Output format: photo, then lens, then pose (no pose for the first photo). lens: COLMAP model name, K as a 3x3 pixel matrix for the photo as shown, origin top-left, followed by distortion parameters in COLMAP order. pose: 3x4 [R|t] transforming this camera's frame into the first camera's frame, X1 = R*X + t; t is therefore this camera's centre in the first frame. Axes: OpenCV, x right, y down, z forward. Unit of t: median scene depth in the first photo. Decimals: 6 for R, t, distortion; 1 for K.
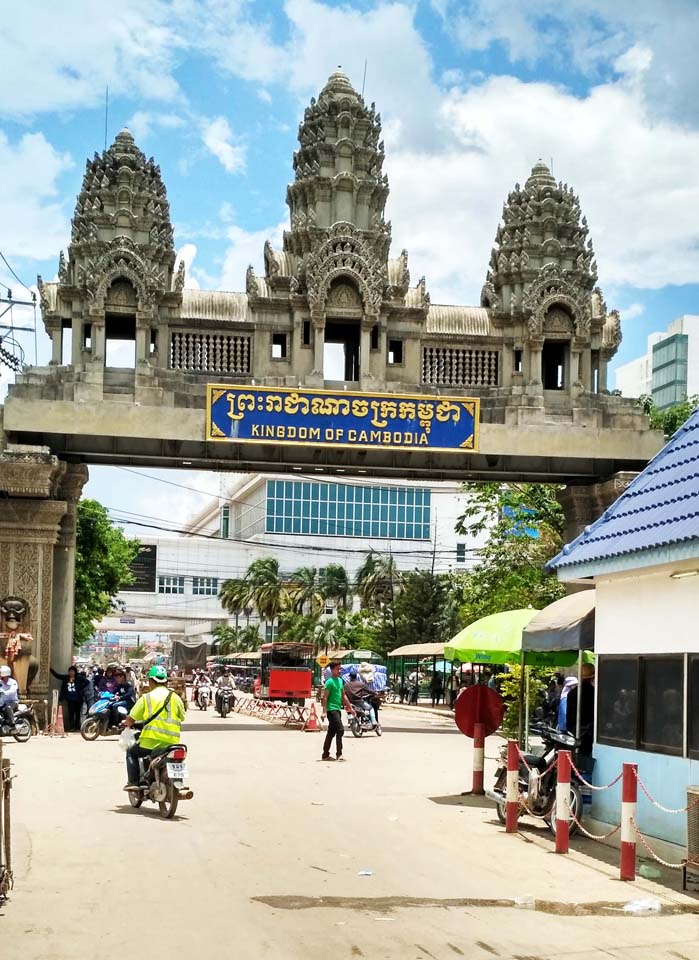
lens RADIAL K [[1378.4, 0, 354.4], [0, 1378.4, 607.2], [0, 0, 1]] dist [0.229114, -0.684983]
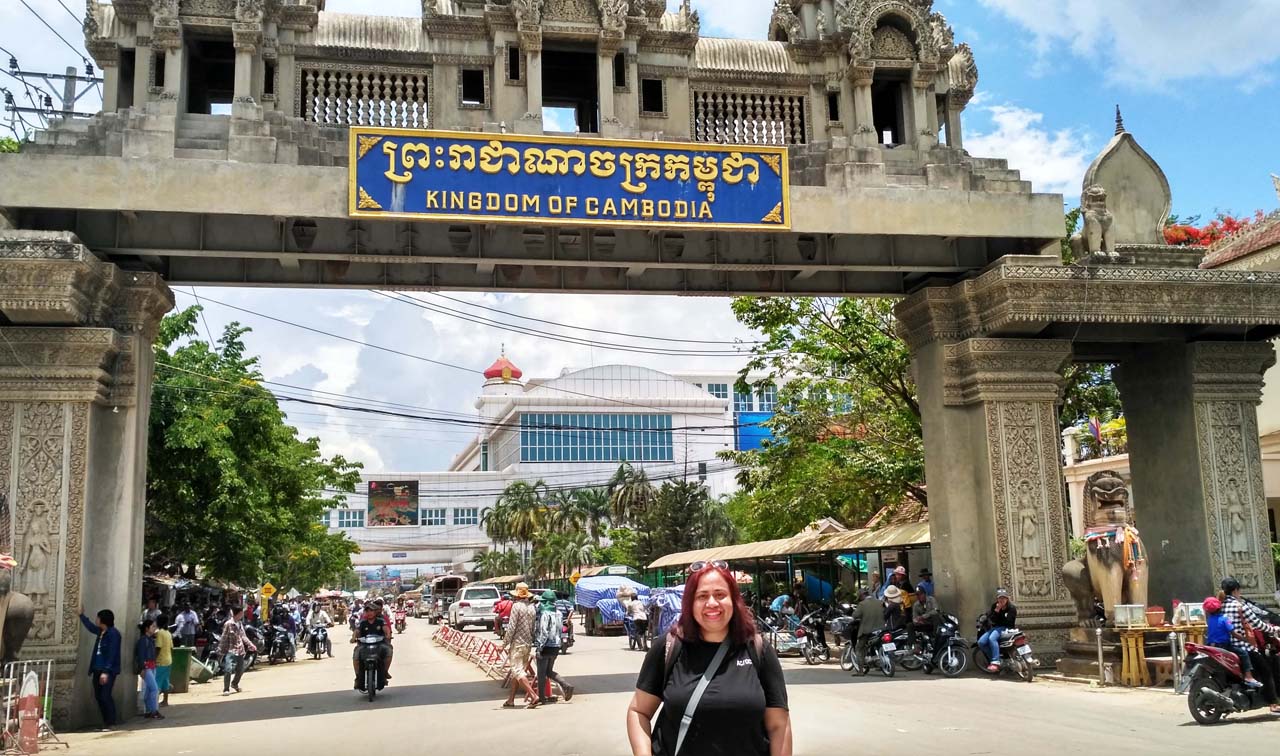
lens RADIAL K [[1166.0, 0, 676.9], [0, 1166.0, 379.3], [0, 0, 1]] dist [0.138346, -0.262367]
pose [[0.996741, -0.046206, 0.066127, -0.001914], [0.054322, 0.990448, -0.126738, 0.022108], [-0.059639, 0.129917, 0.989730, 0.475317]]
